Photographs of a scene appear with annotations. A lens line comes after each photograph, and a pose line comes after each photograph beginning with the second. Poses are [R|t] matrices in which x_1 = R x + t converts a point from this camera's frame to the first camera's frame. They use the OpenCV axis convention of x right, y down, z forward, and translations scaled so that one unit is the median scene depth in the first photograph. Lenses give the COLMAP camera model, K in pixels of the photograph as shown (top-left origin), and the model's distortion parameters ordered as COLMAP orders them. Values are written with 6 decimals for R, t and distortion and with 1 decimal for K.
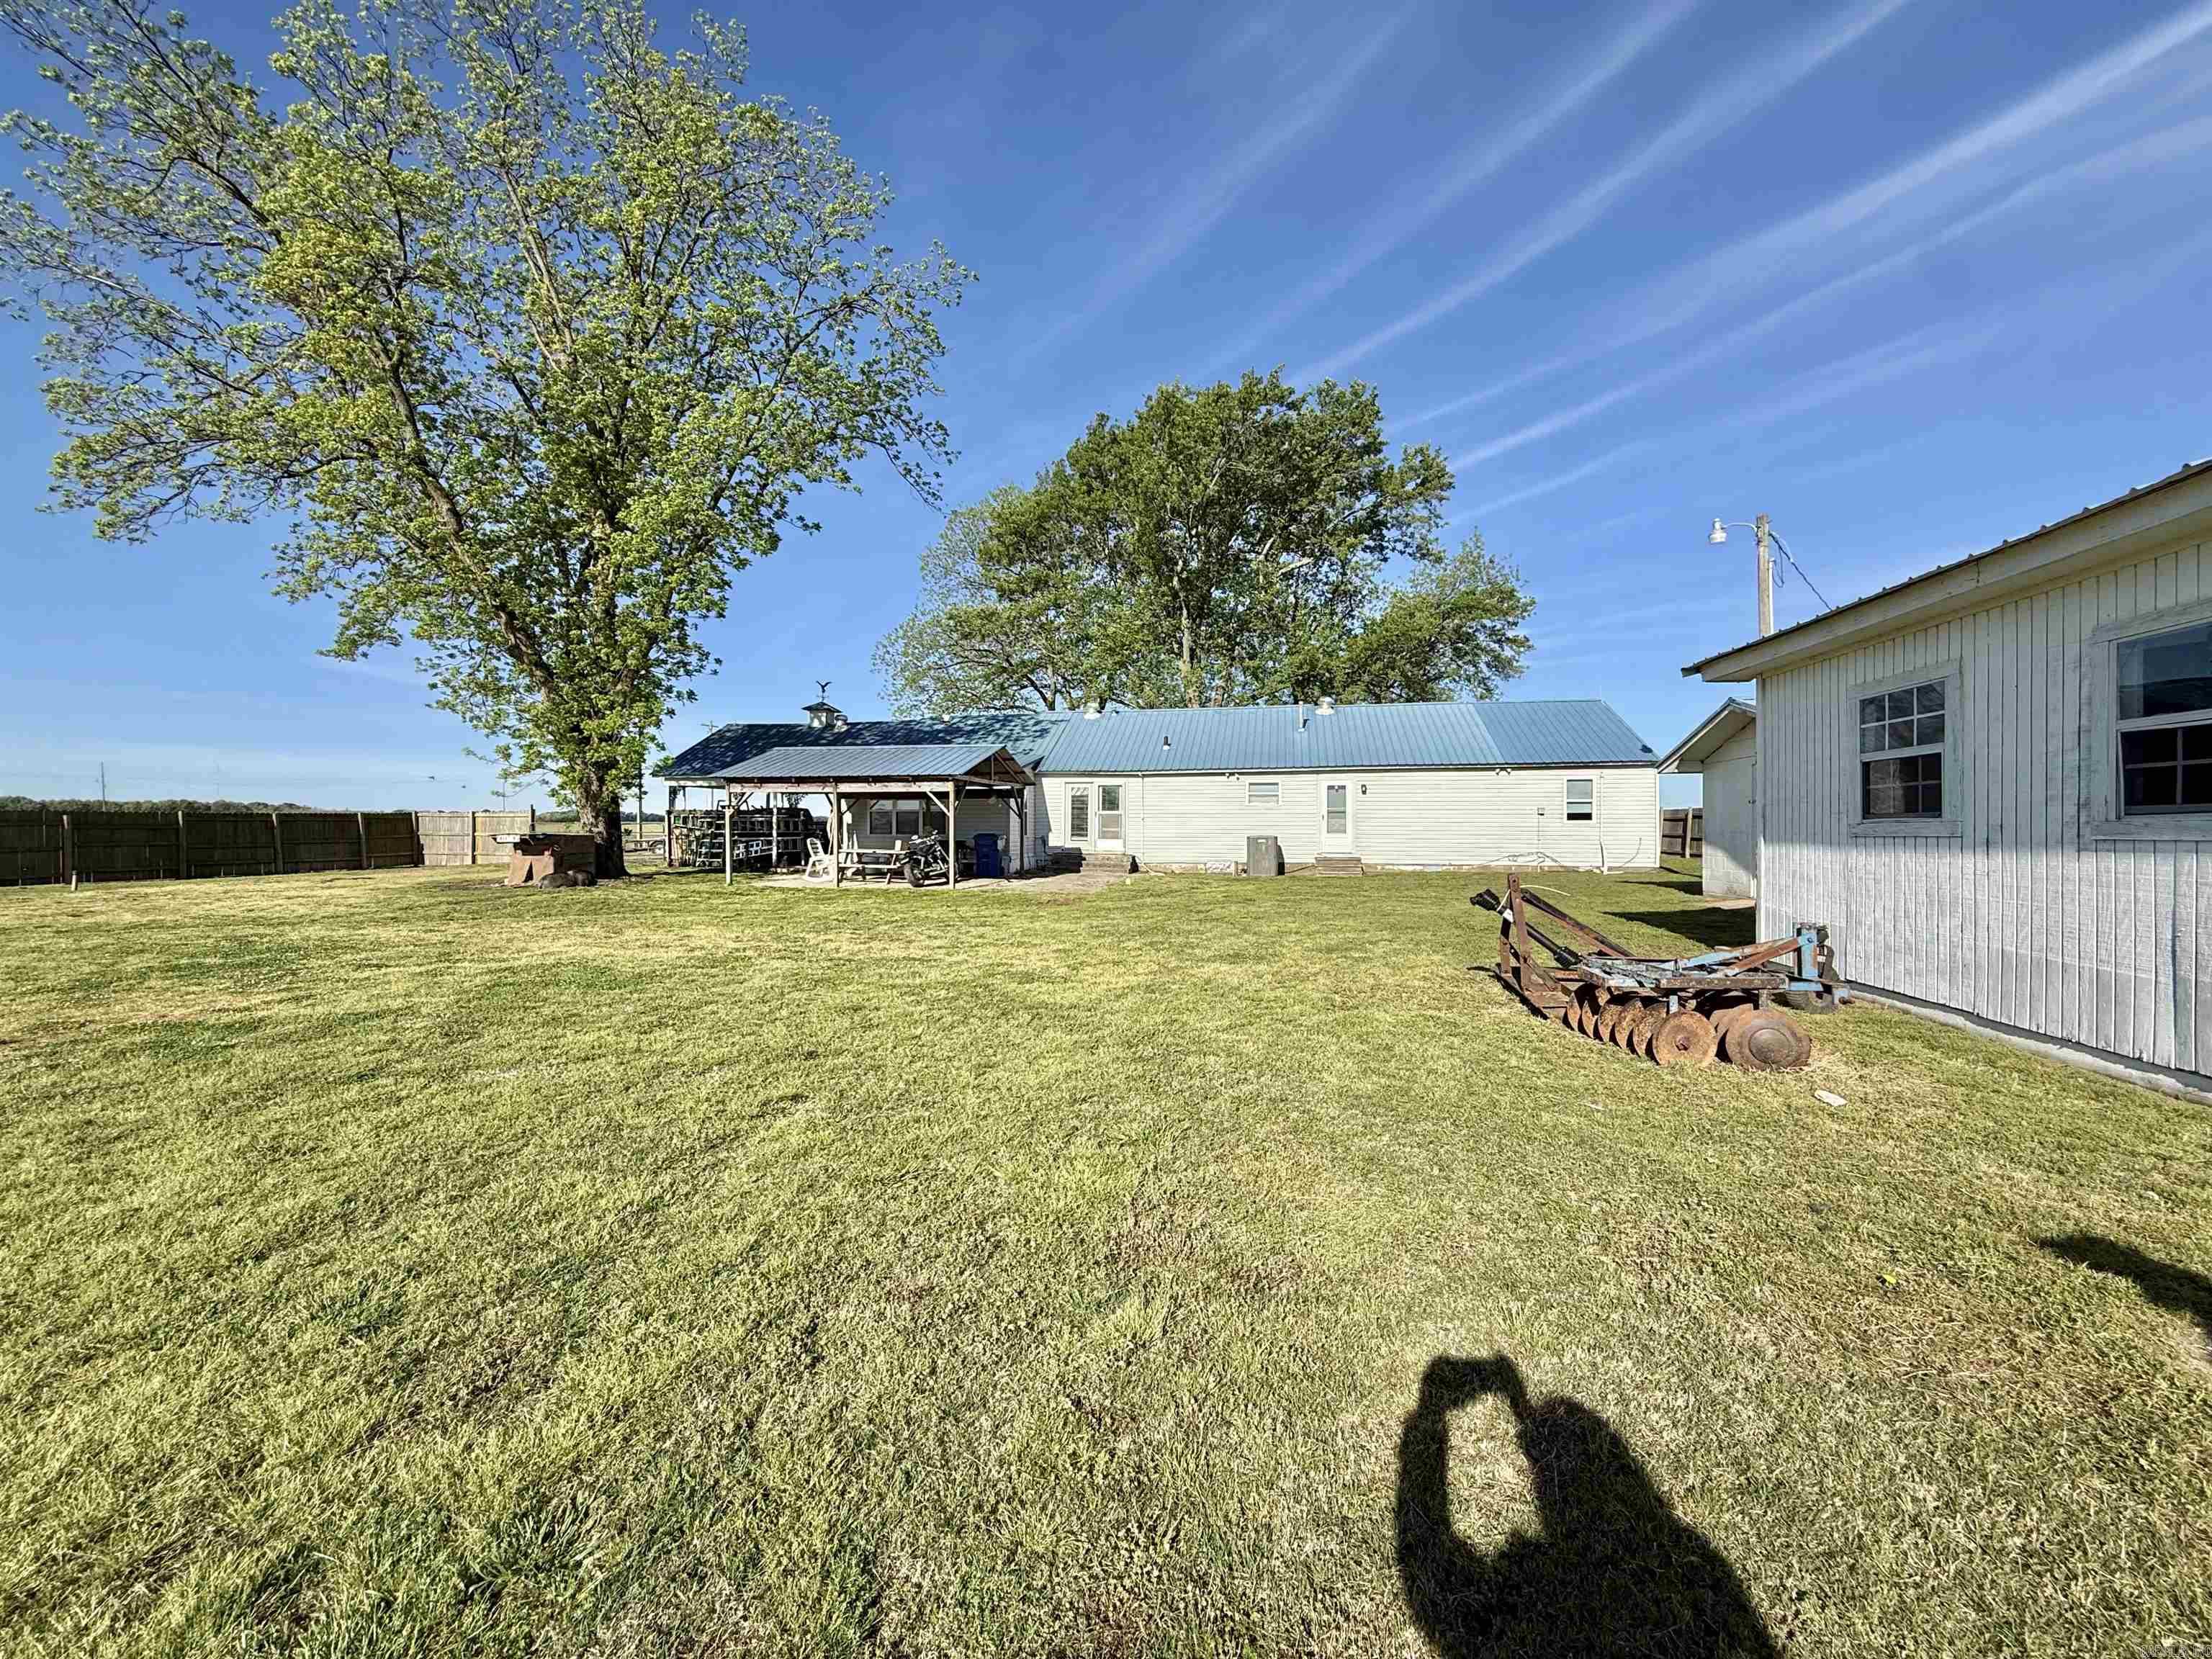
lens RADIAL K [[880.6, 0, 1106.2], [0, 880.6, 820.0], [0, 0, 1]] dist [-0.001257, 0.000472]
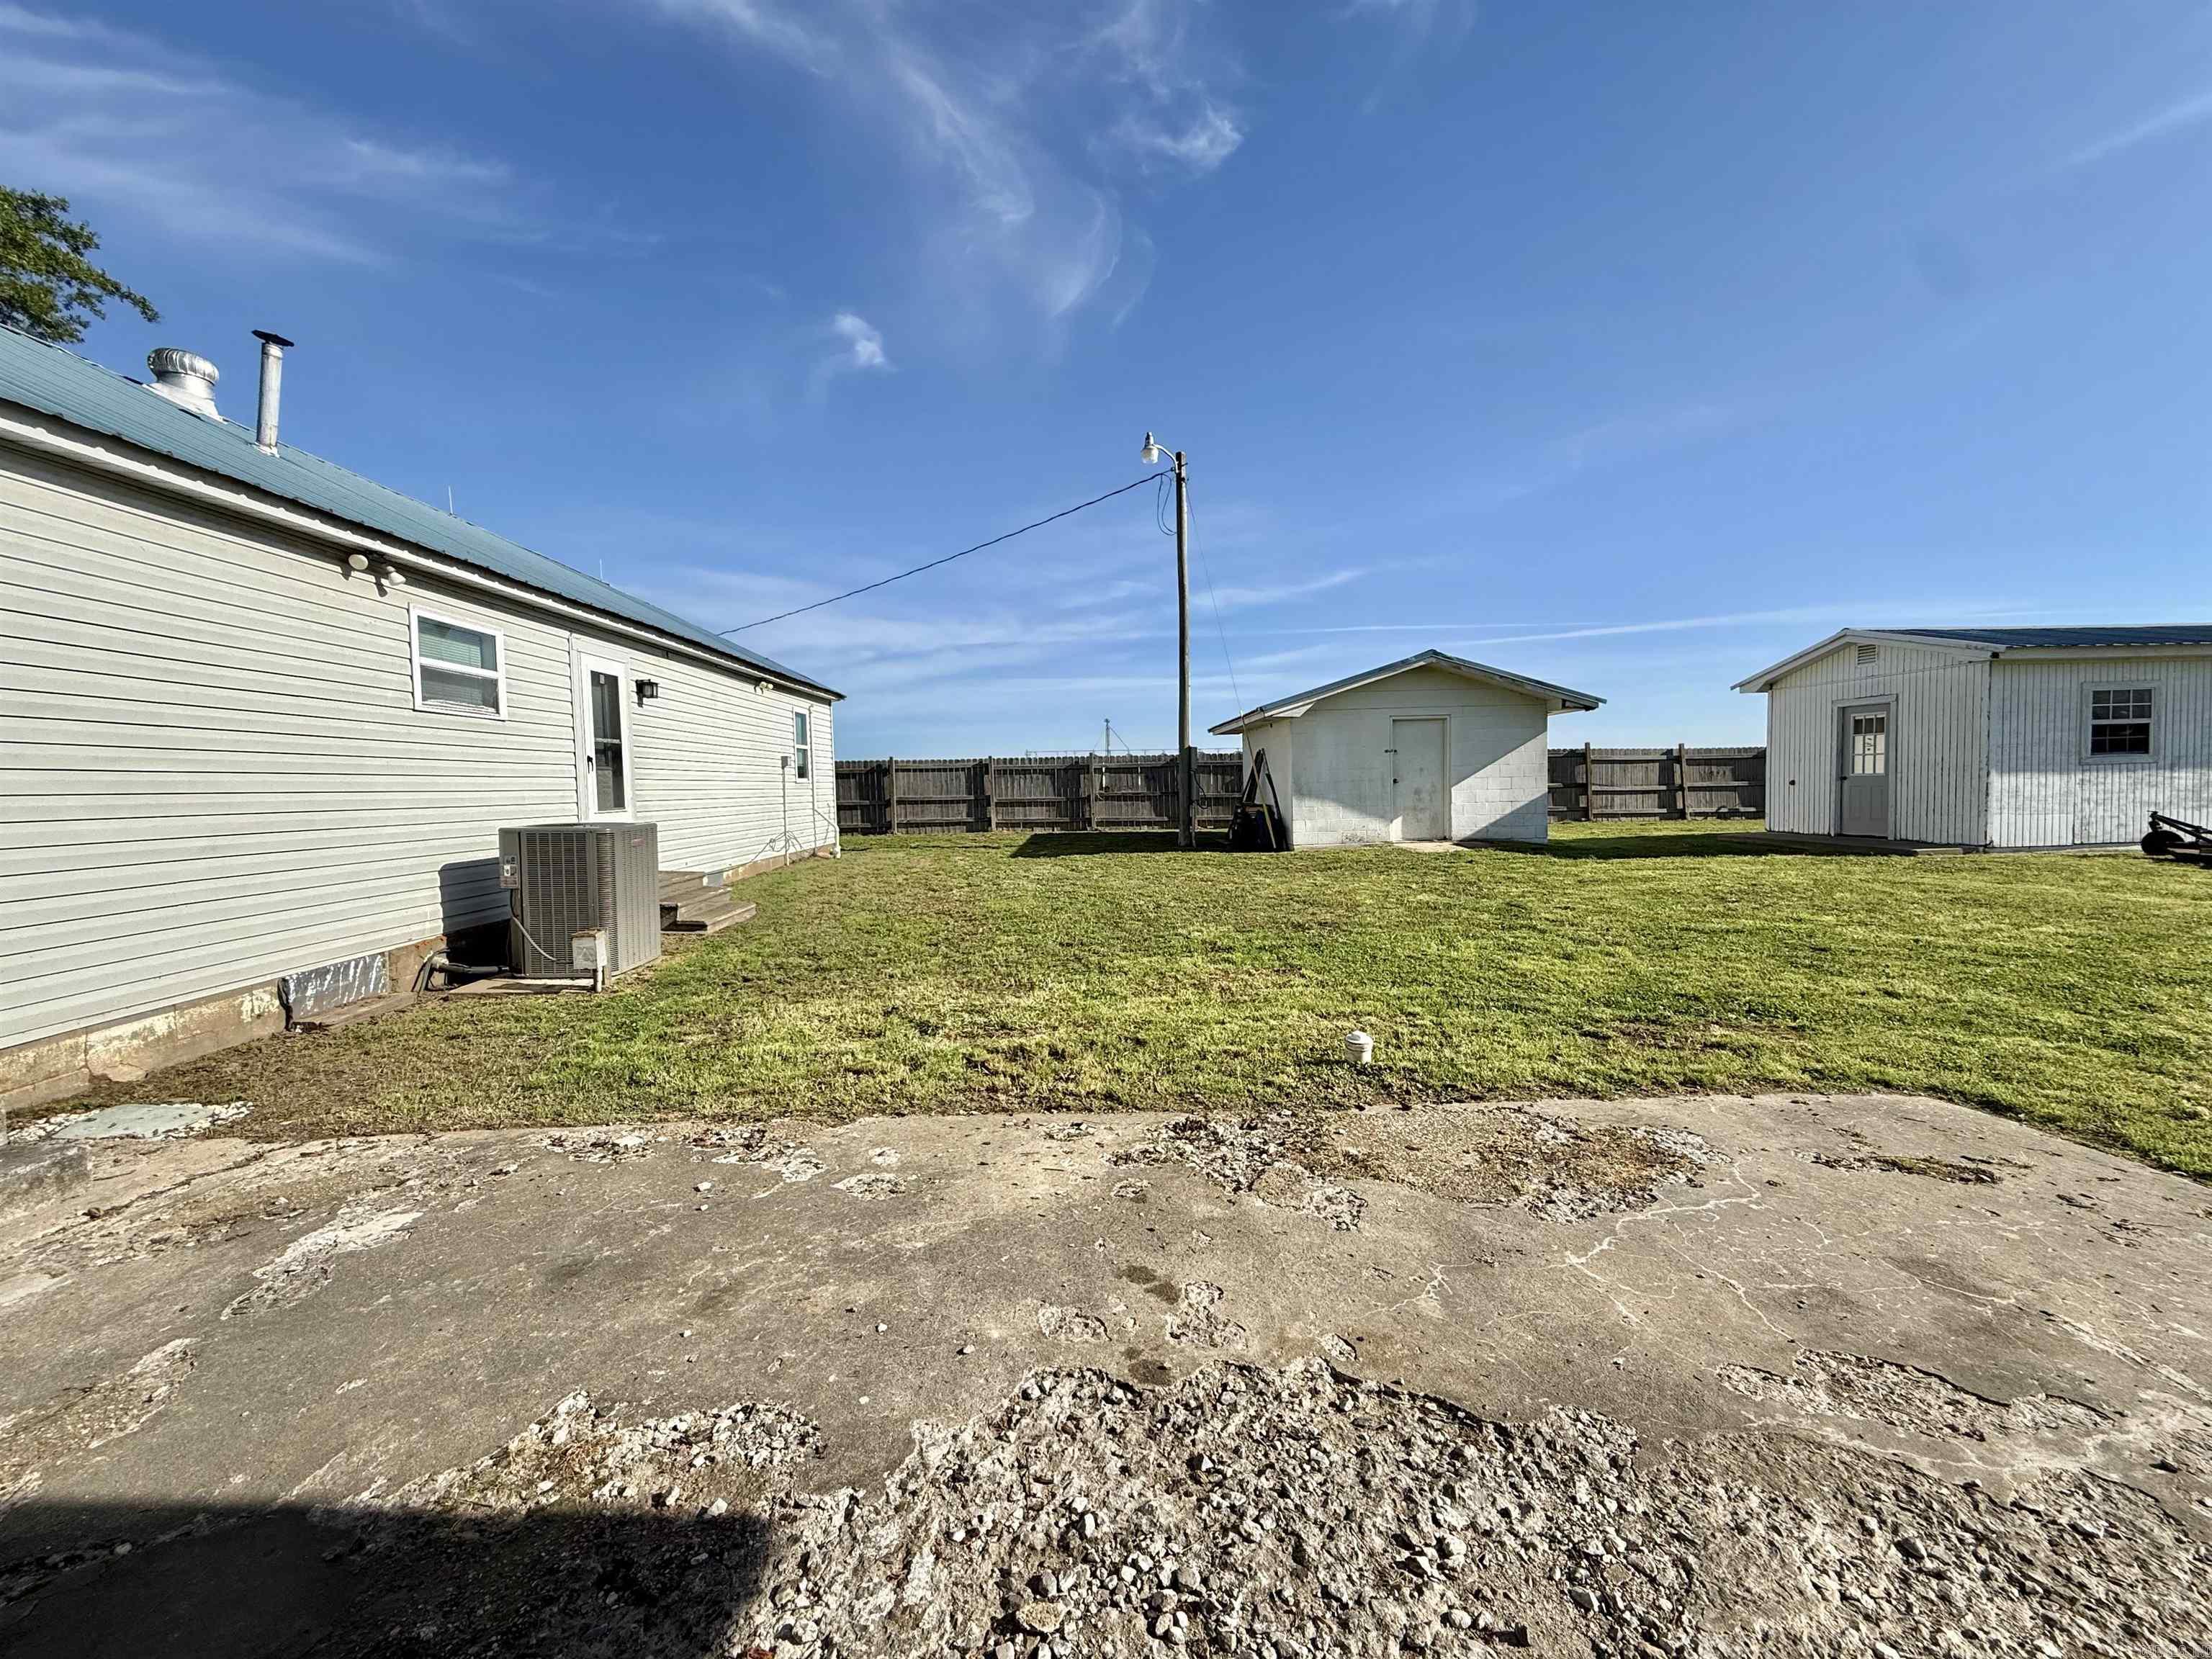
lens RADIAL K [[880.6, 0, 1098.1], [0, 880.6, 826.8], [0, 0, 1]] dist [-0.001257, 0.000472]
pose [[-0.244195, -0.044446, 0.968707, -0.468206], [0.021393, 0.998459, 0.051203, 0.008853], [-0.969490, 0.033227, -0.242868, 3.883578]]
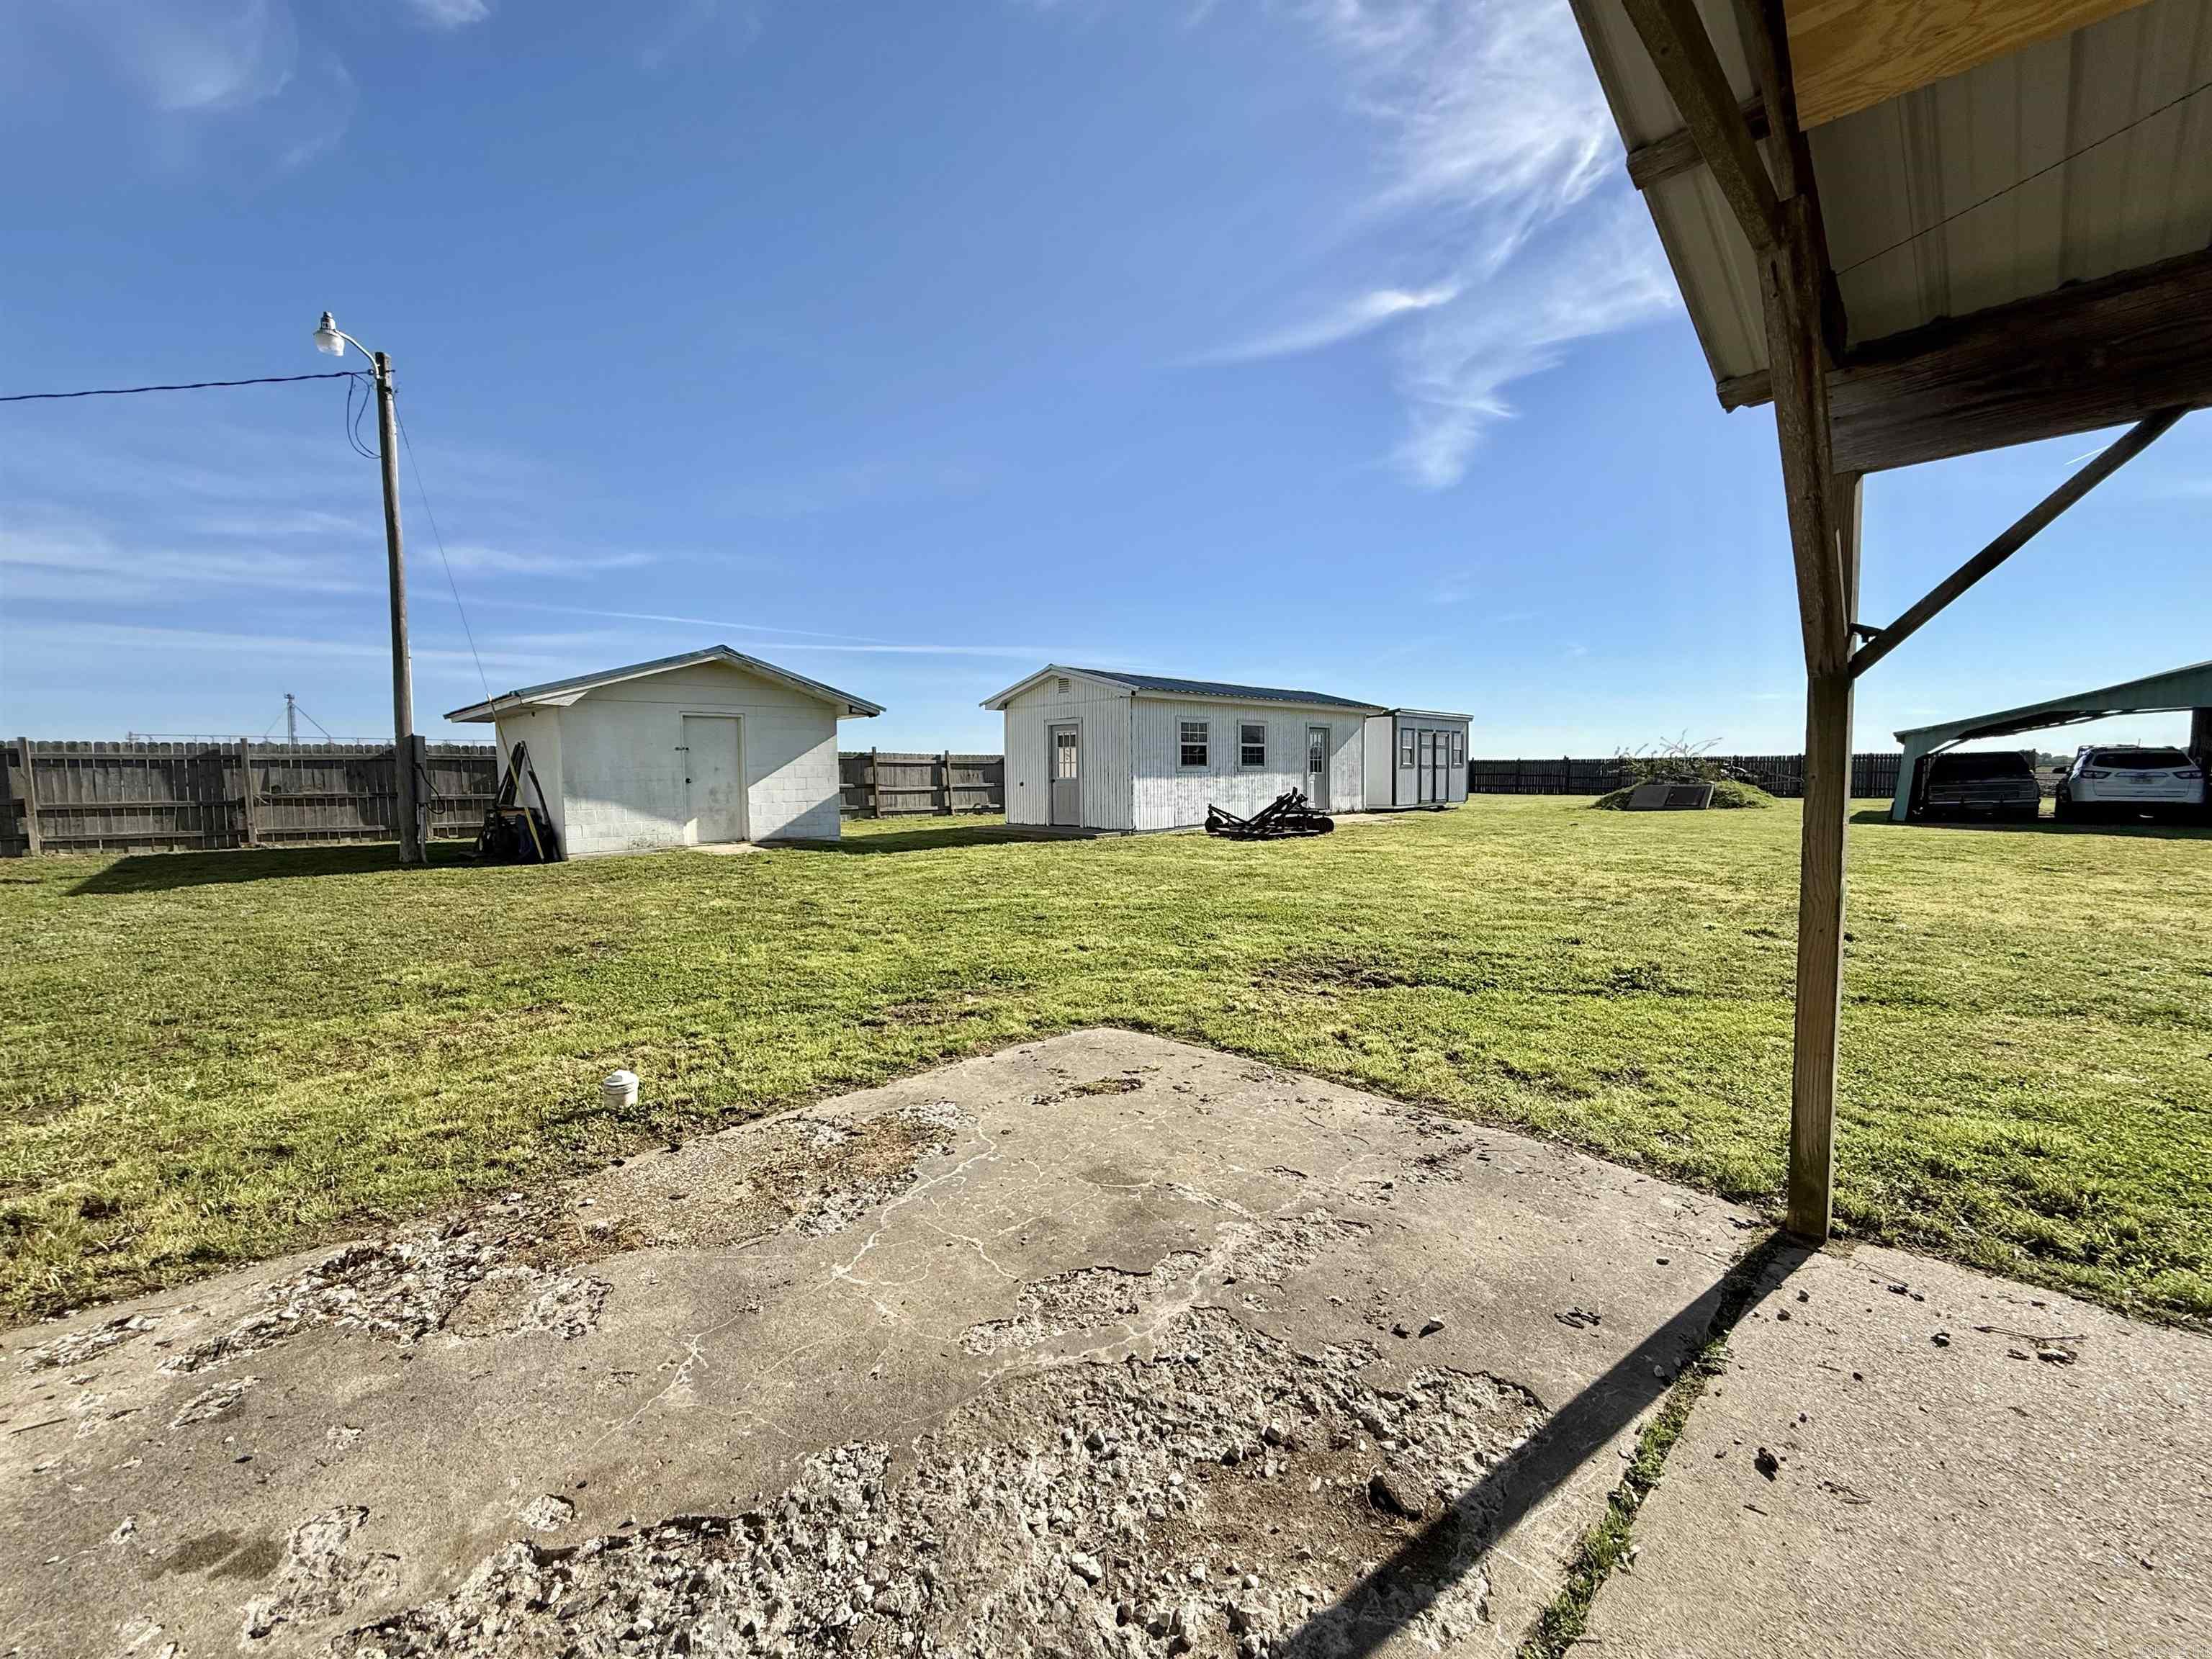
lens RADIAL K [[880.6, 0, 1093.3], [0, 880.6, 825.7], [0, 0, 1]] dist [-0.001257, 0.000472]
pose [[-0.836894, -0.025361, 0.546777, -0.441466], [0.010278, 0.998022, 0.062023, 0.010315], [-0.547269, 0.057526, -0.834978, 3.830392]]
